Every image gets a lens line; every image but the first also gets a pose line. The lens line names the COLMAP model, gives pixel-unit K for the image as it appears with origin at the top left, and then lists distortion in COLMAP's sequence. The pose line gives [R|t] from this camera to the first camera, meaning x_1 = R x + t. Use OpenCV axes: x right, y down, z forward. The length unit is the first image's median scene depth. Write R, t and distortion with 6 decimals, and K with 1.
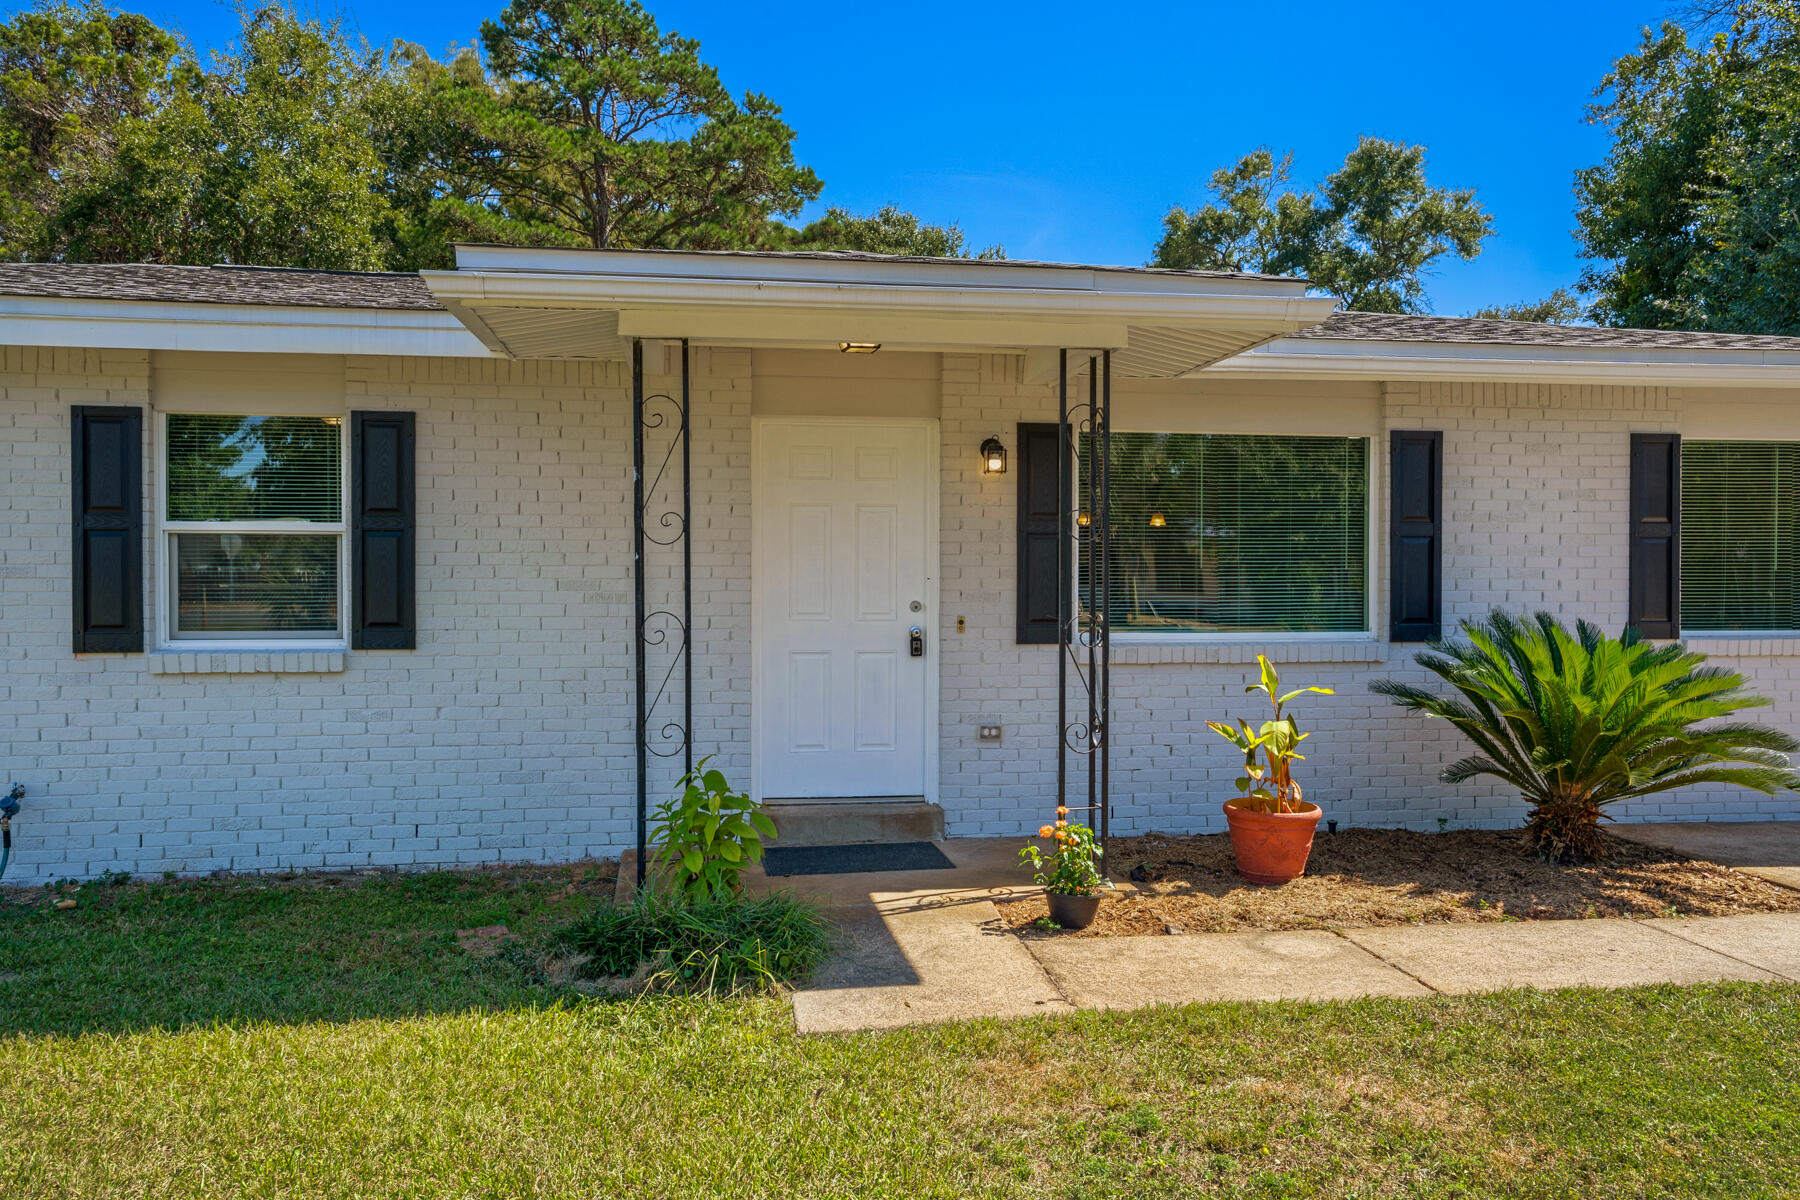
lens RADIAL K [[1545.1, 0, 943.0], [0, 1545.1, 578.7], [0, 0, 1]] dist [0.001644, 0.006019]
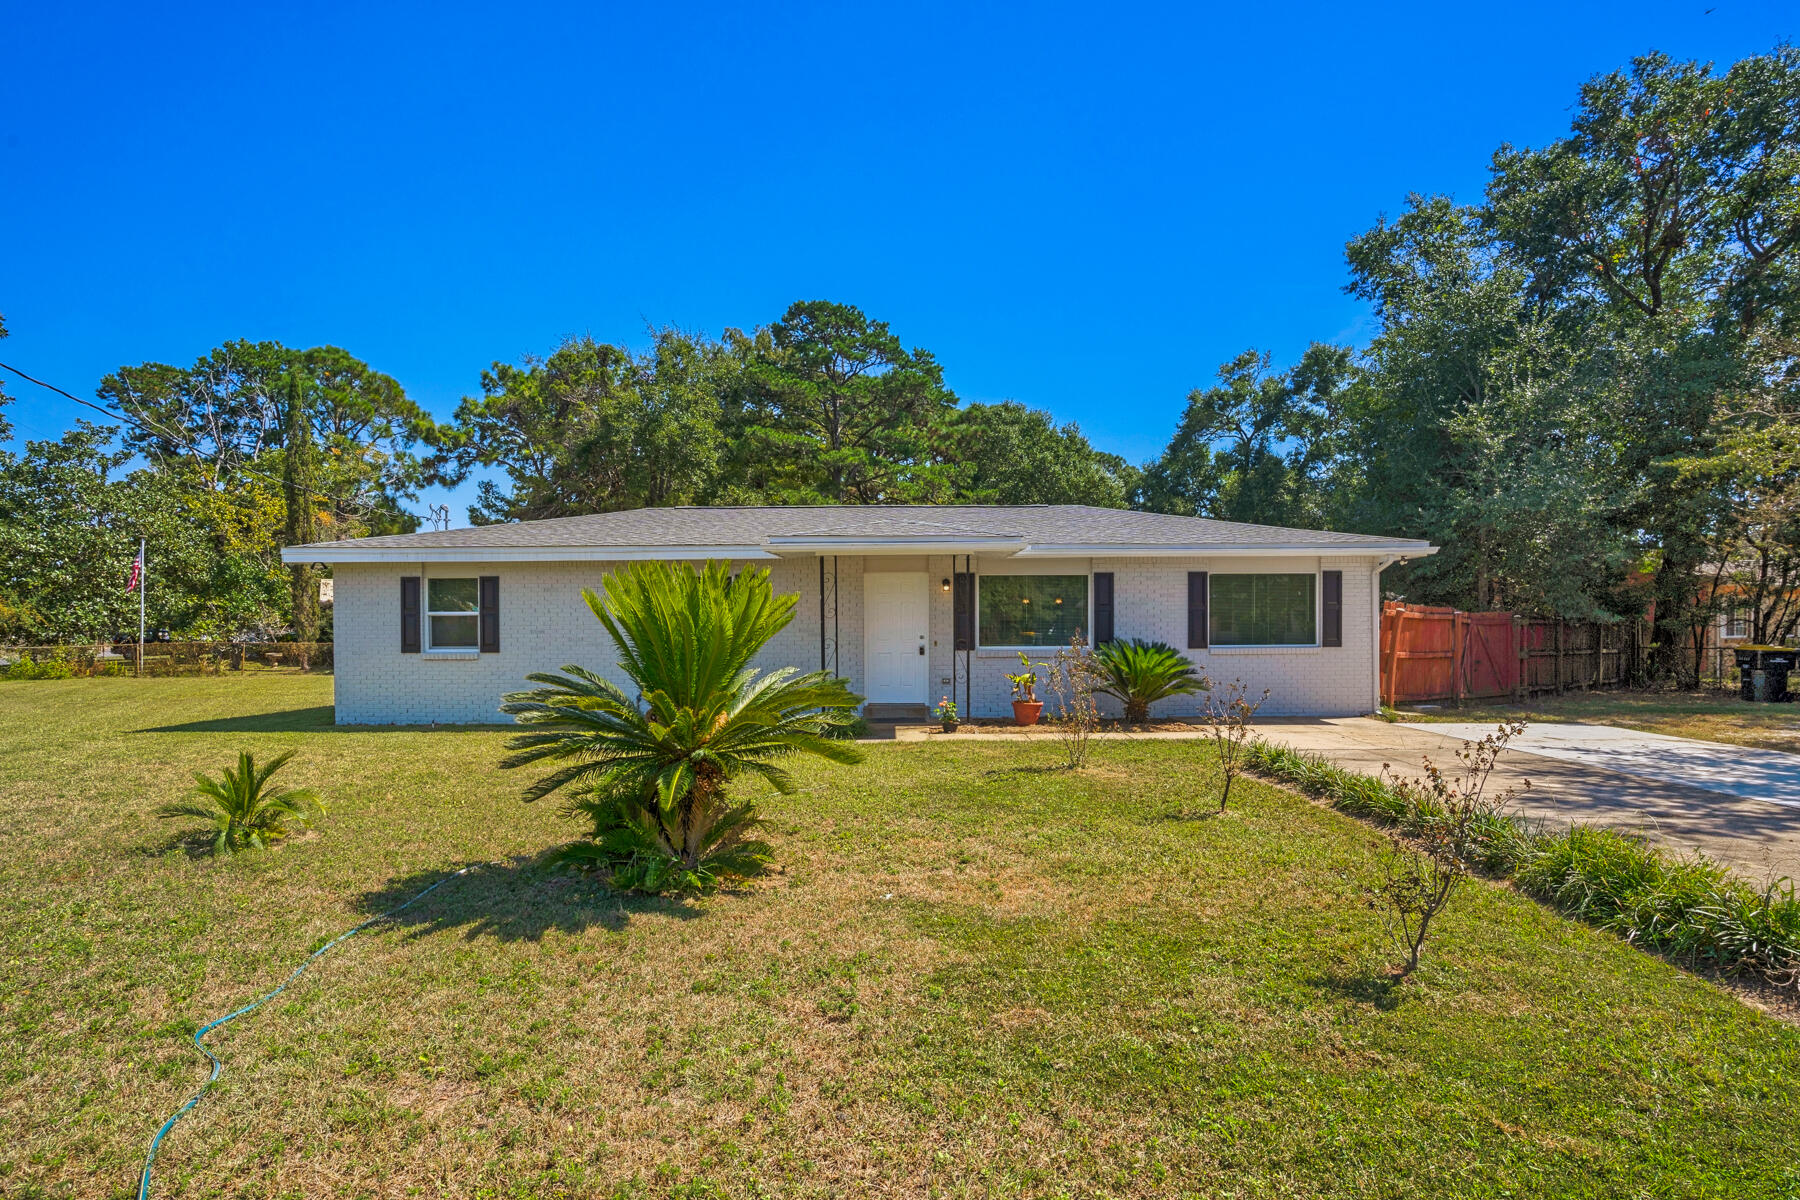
lens RADIAL K [[971.3, 0, 898.7], [0, 971.3, 592.3], [0, 0, 1]] dist [-0.083366, 0.040106]
pose [[0.987744, -0.010021, -0.155763, 0.144730], [0.004746, 0.999404, -0.034205, -0.002596], [0.156013, 0.033046, 0.987202, -0.514537]]
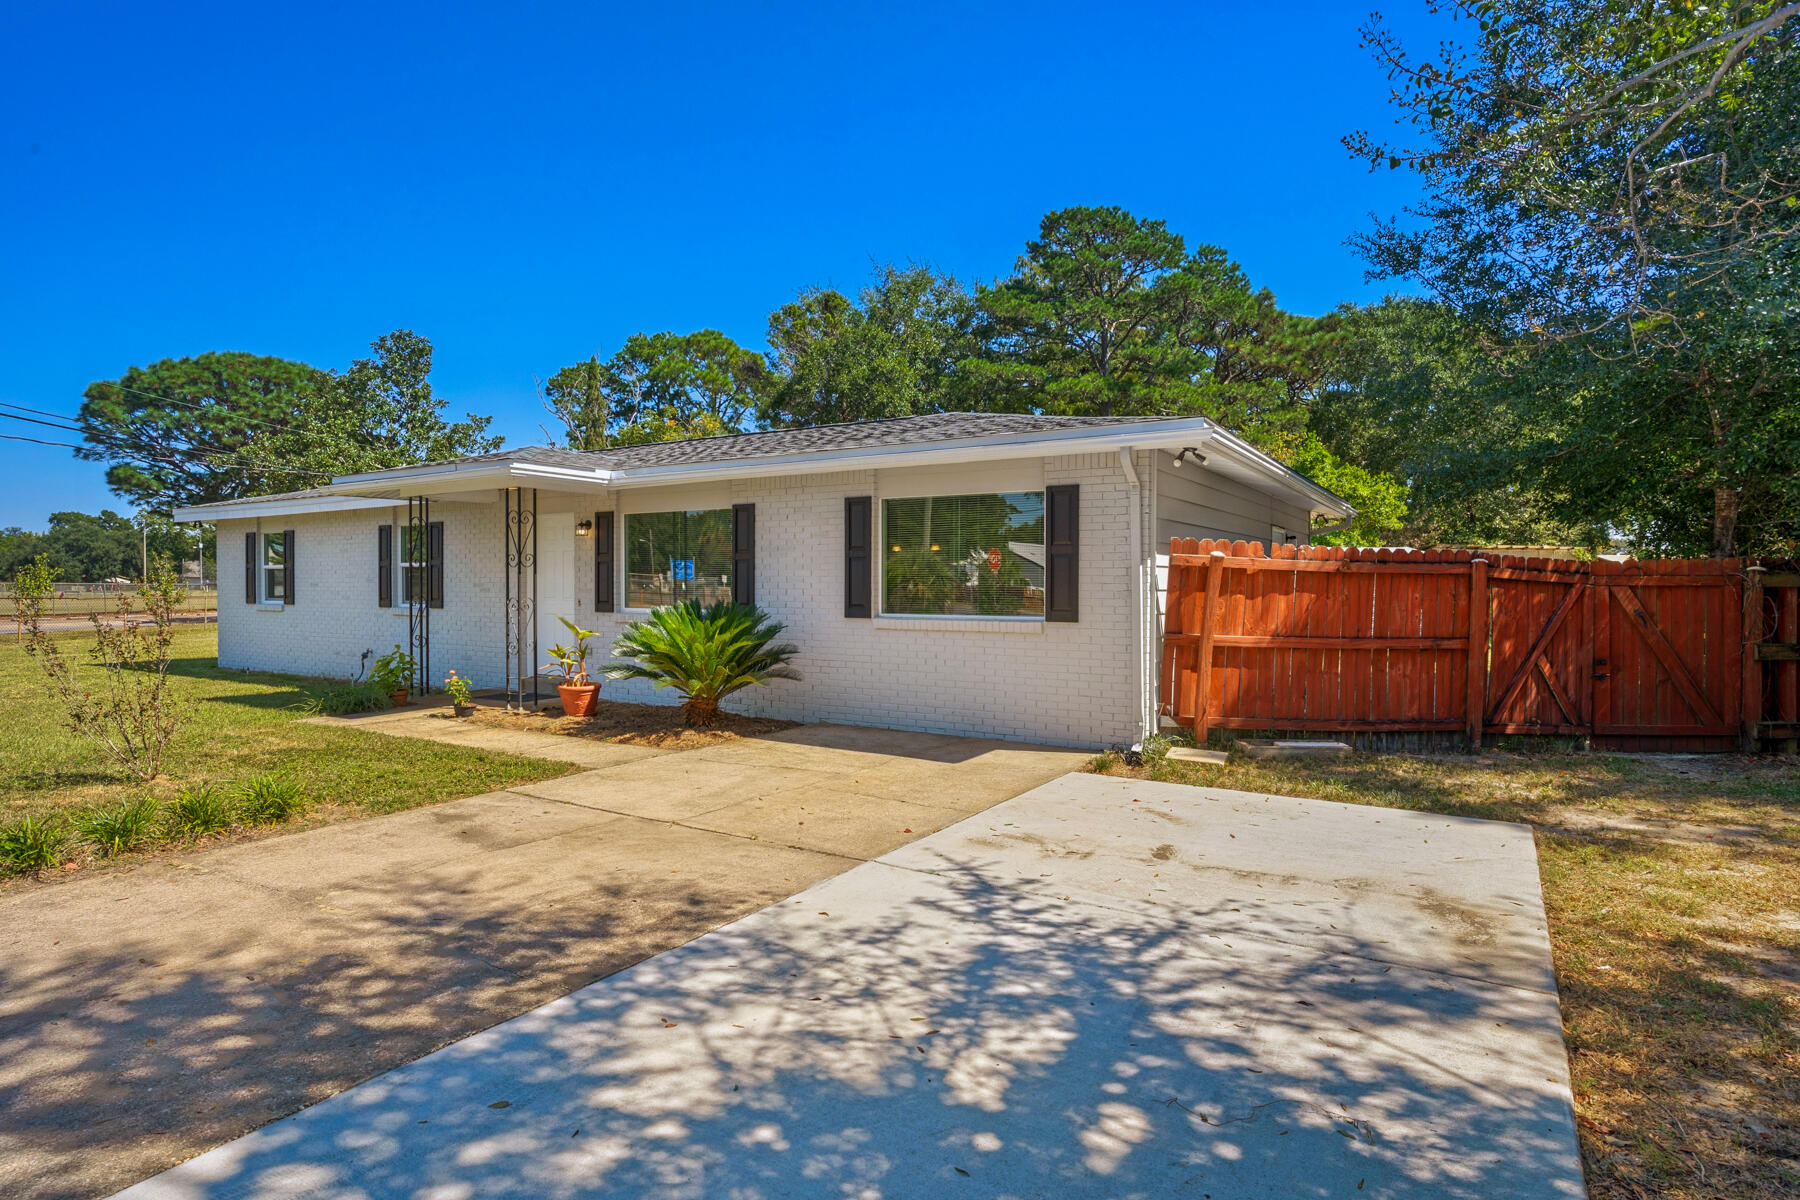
lens RADIAL K [[971.3, 0, 898.7], [0, 971.3, 592.3], [0, 0, 1]] dist [-0.083366, 0.040106]
pose [[0.766419, 0.007582, -0.642297, 0.819563], [-0.000871, 0.999942, 0.010764, -0.000298], [0.642341, -0.007690, 0.766381, 0.149462]]
